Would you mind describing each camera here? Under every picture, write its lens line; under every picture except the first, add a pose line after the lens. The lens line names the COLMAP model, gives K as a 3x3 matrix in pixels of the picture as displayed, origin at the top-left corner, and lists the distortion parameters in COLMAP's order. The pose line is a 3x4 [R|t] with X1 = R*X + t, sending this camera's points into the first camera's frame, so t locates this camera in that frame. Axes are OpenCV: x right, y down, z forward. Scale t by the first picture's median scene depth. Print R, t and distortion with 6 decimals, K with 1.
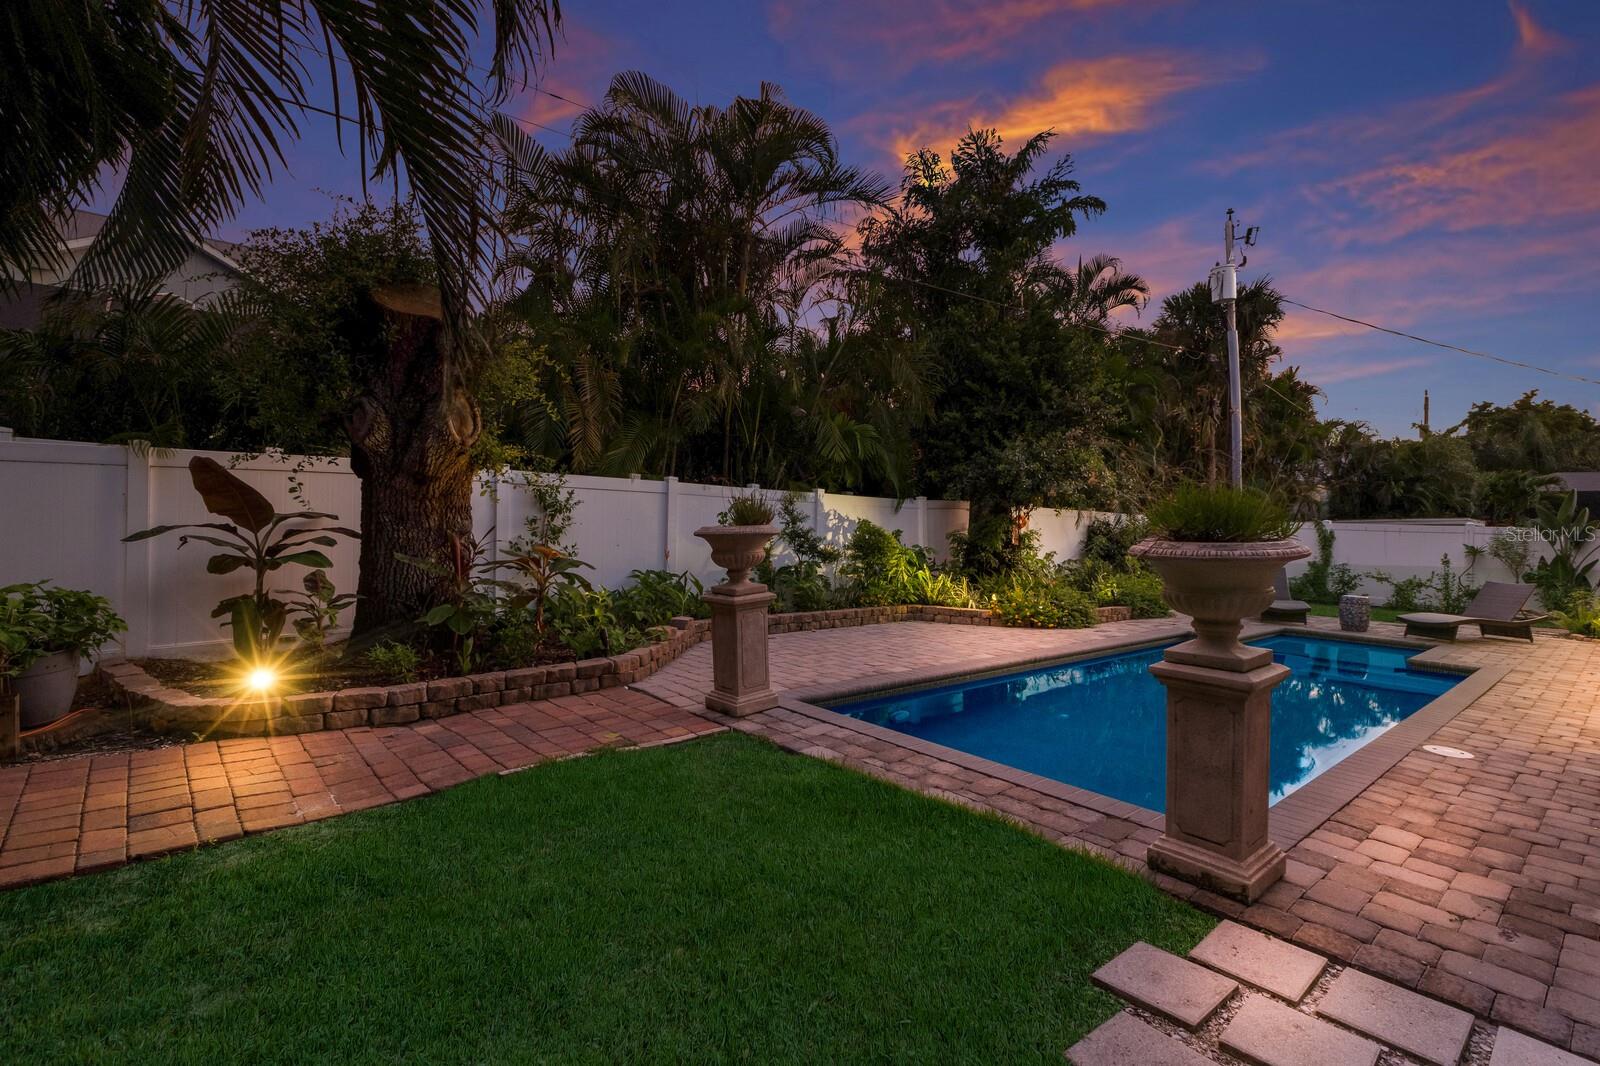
lens RADIAL K [[746.9, 0, 788.3], [0, 746.9, 528.6], [0, 0, 1]] dist [-0.003640, -0.000157]
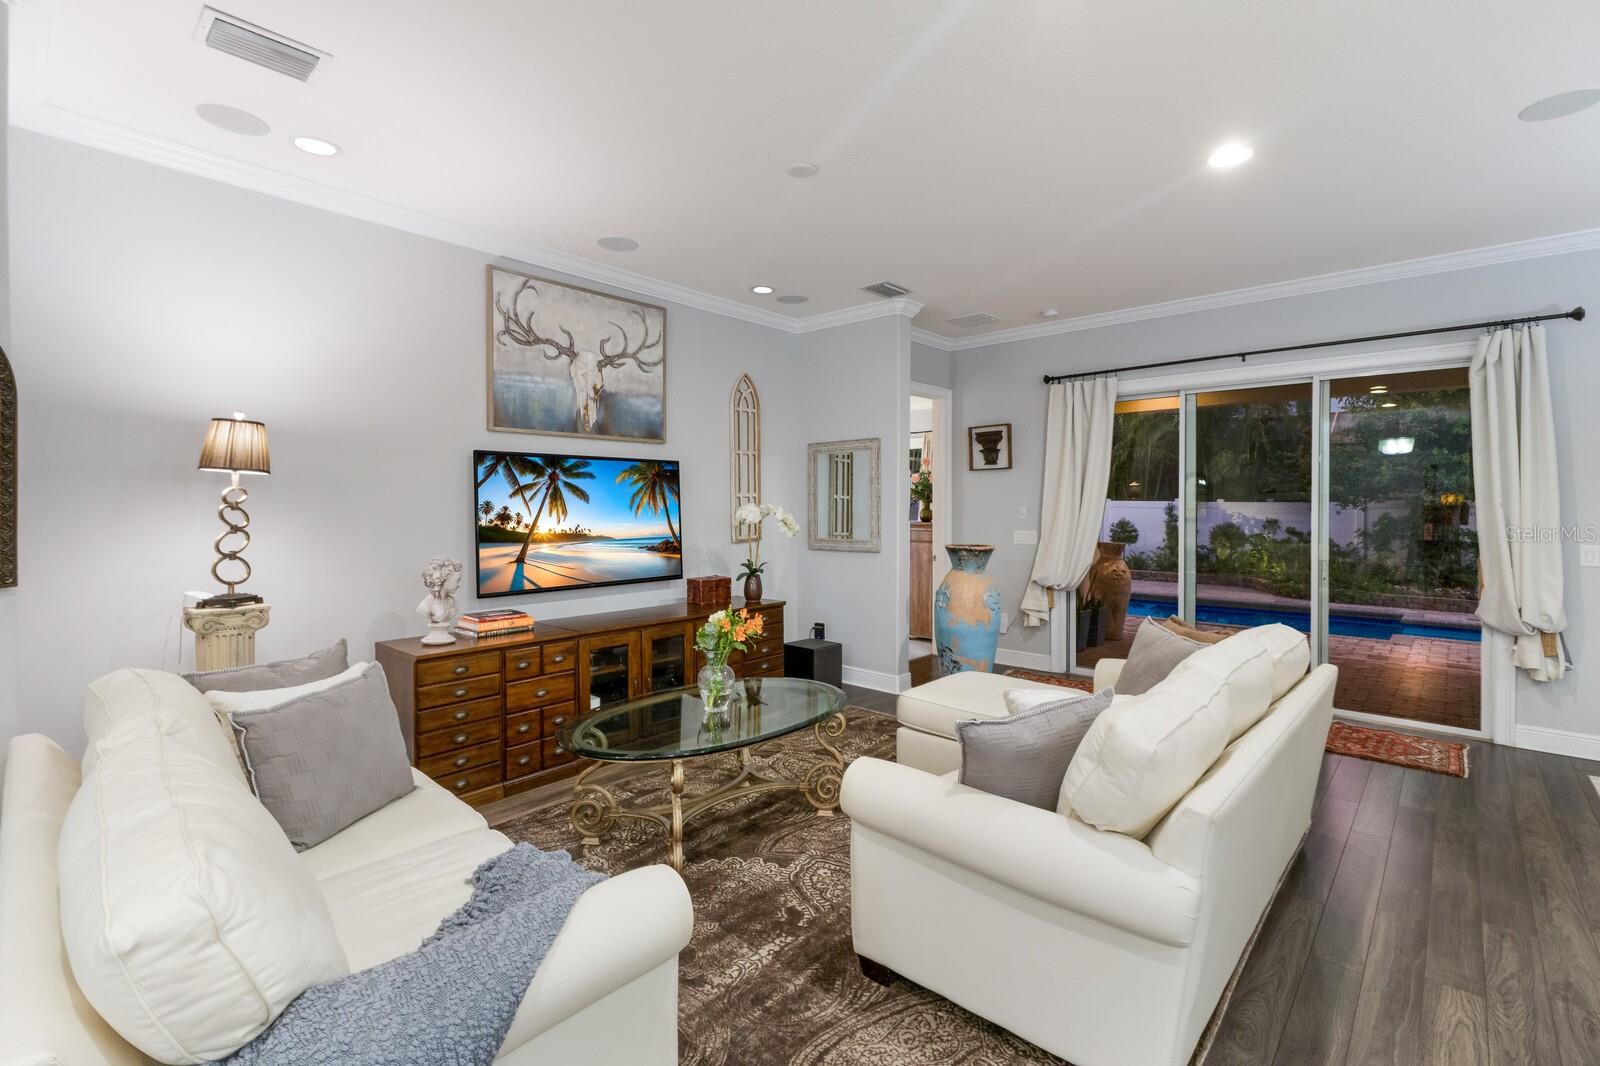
lens RADIAL K [[715.3, 0, 805.8], [0, 715.3, 510.8], [0, 0, 1]] dist [0.002218, 0.000278]
pose [[0.127716, -0.026356, -0.991461, 1.409937], [-0.008039, 0.999587, -0.027608, 0.018187], [0.991778, 0.011496, 0.127452, -0.038792]]
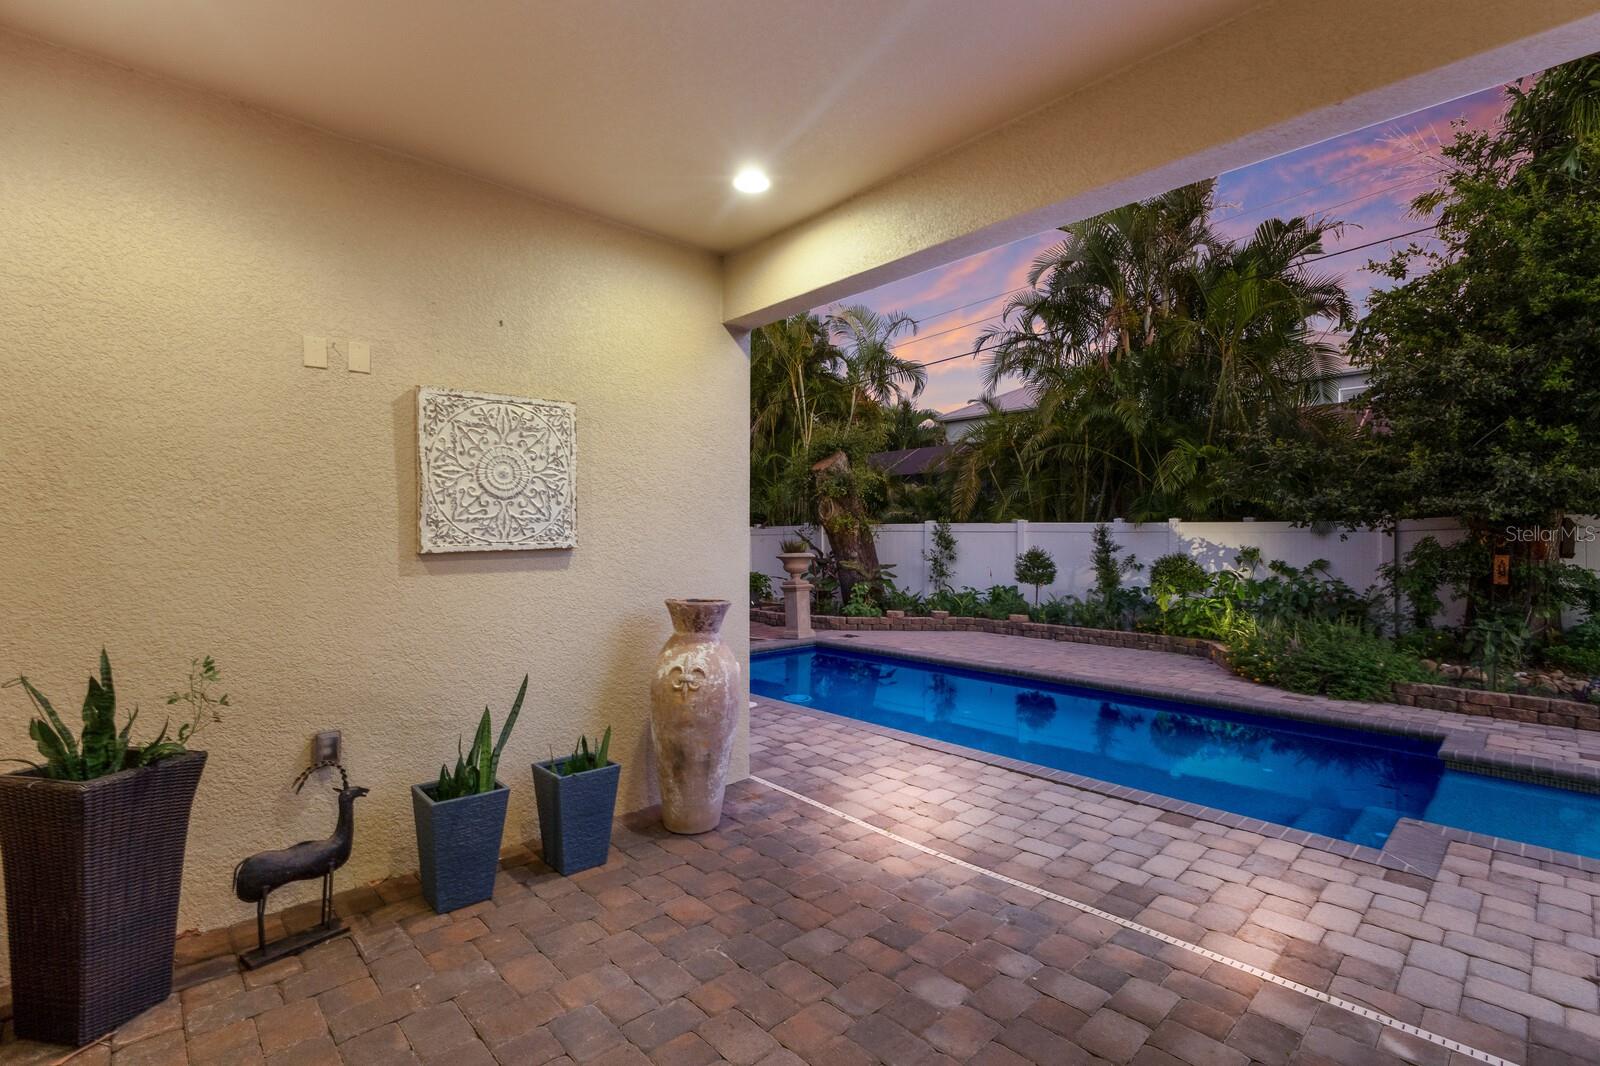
lens RADIAL K [[720.8, 0, 805.3], [0, 720.8, 530.4], [0, 0, 1]] dist [-0.003273, -0.000224]
pose [[0.060016, -0.040388, -0.997380, 0.999551], [-0.009001, 0.999119, -0.041000, 0.008049], [0.998157, 0.011438, 0.059599, 0.442171]]
